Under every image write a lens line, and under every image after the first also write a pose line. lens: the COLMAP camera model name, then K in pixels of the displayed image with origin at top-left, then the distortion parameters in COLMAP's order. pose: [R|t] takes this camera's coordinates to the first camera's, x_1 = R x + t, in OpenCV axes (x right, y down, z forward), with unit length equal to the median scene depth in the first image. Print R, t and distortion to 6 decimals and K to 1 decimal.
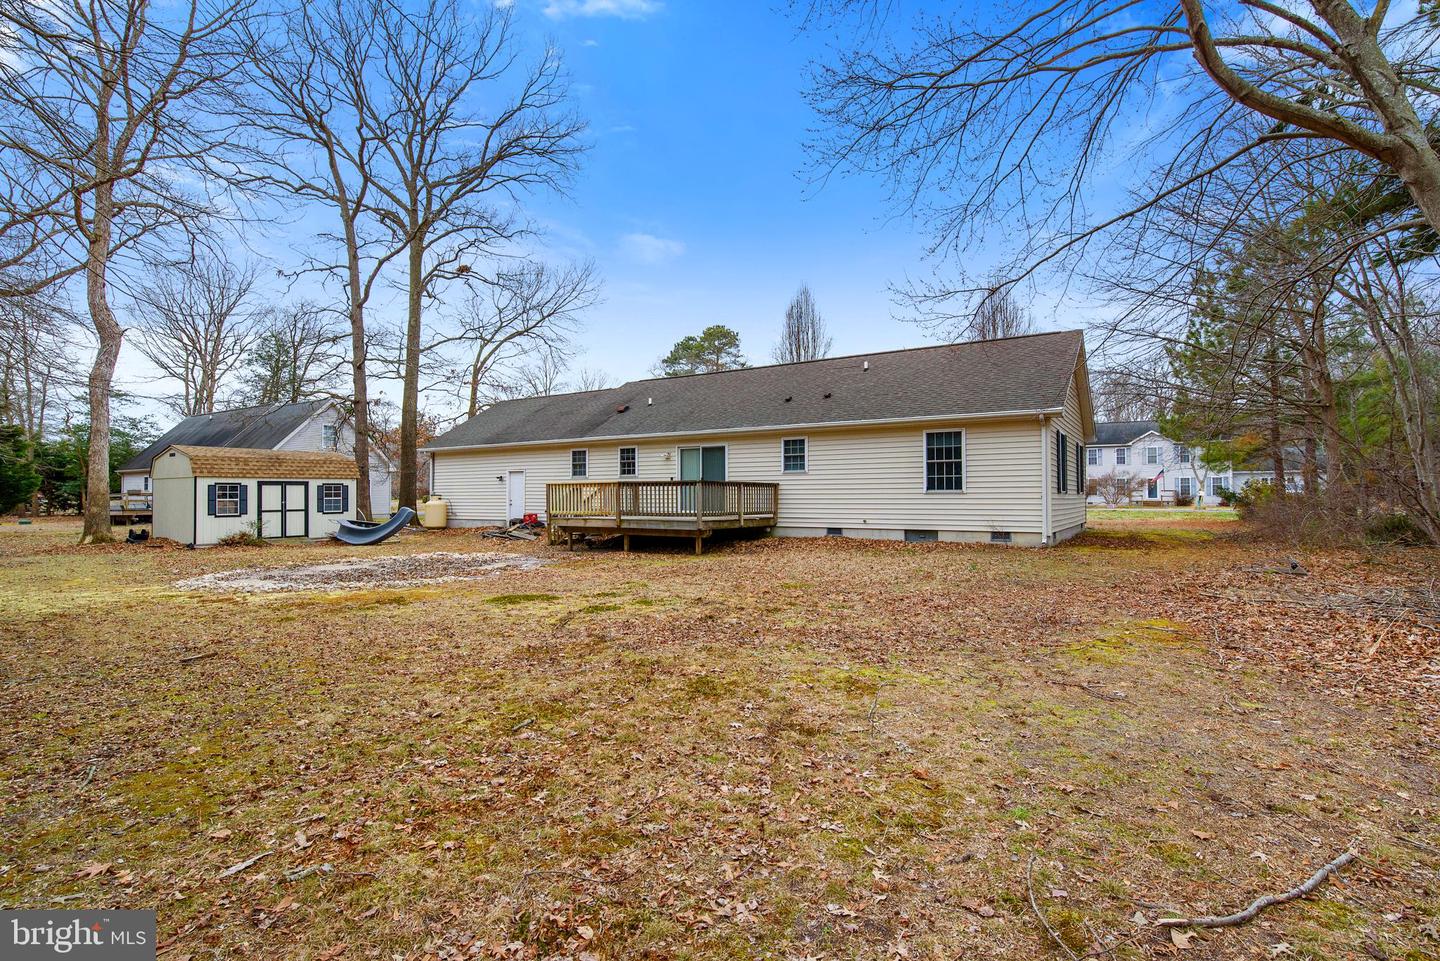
lens RADIAL K [[712.7, 0, 742.1], [0, 712.7, 482.6], [0, 0, 1]] dist [0.001093, 0.000148]
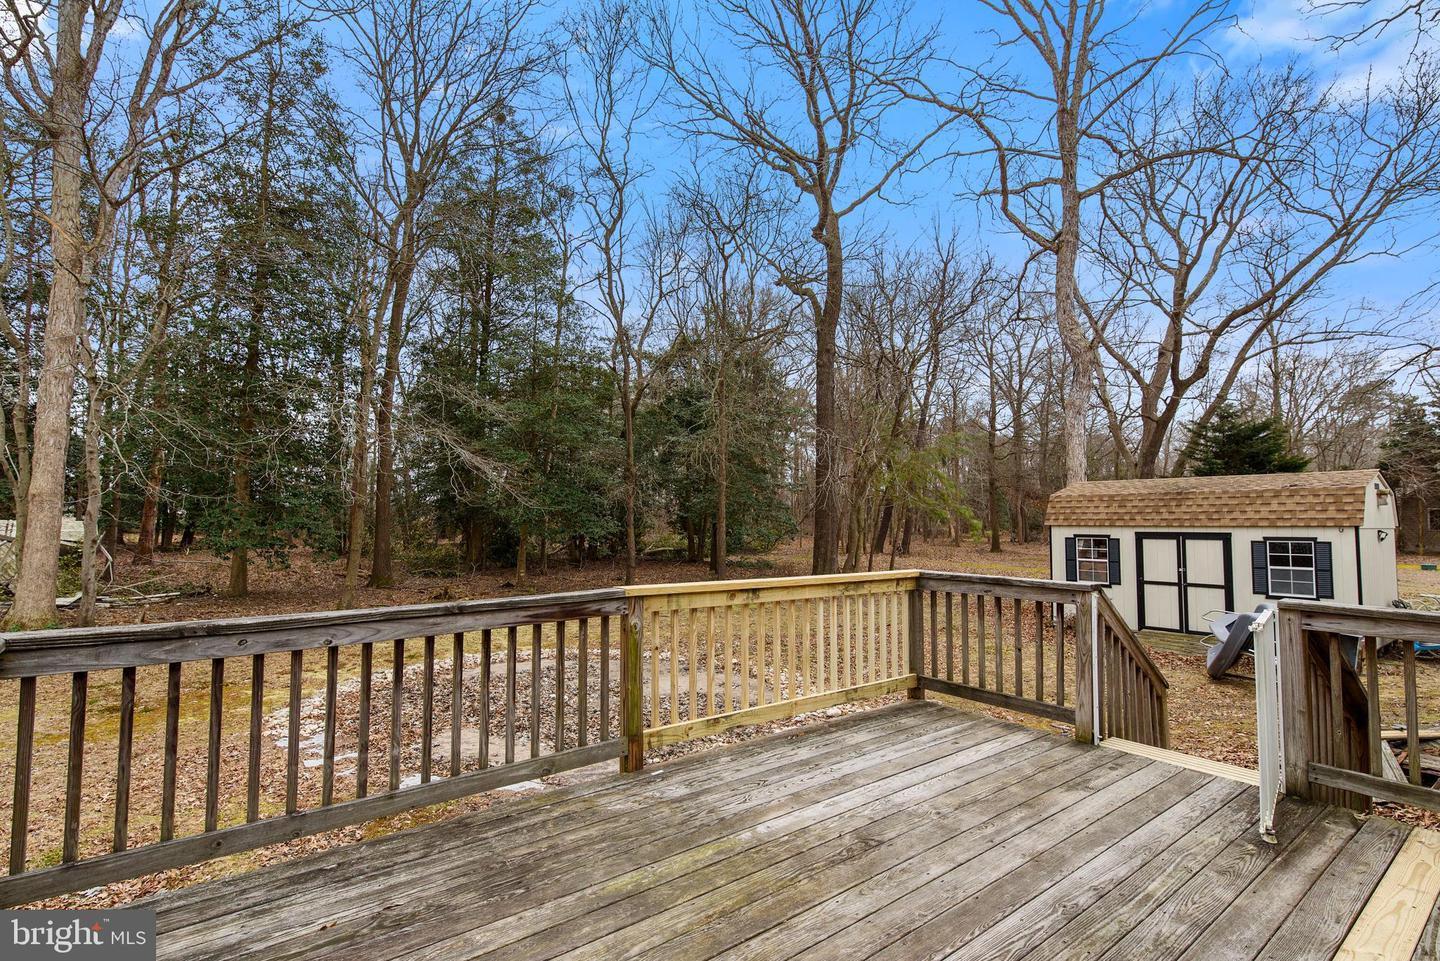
lens RADIAL K [[712.7, 0, 742.1], [0, 712.7, 482.6], [0, 0, 1]] dist [0.001093, 0.000148]
pose [[-0.288274, -0.044511, -0.956513, 0.009463], [0.010540, 0.998711, -0.049652, -0.018089], [0.957490, -0.024395, -0.287434, 0.865902]]
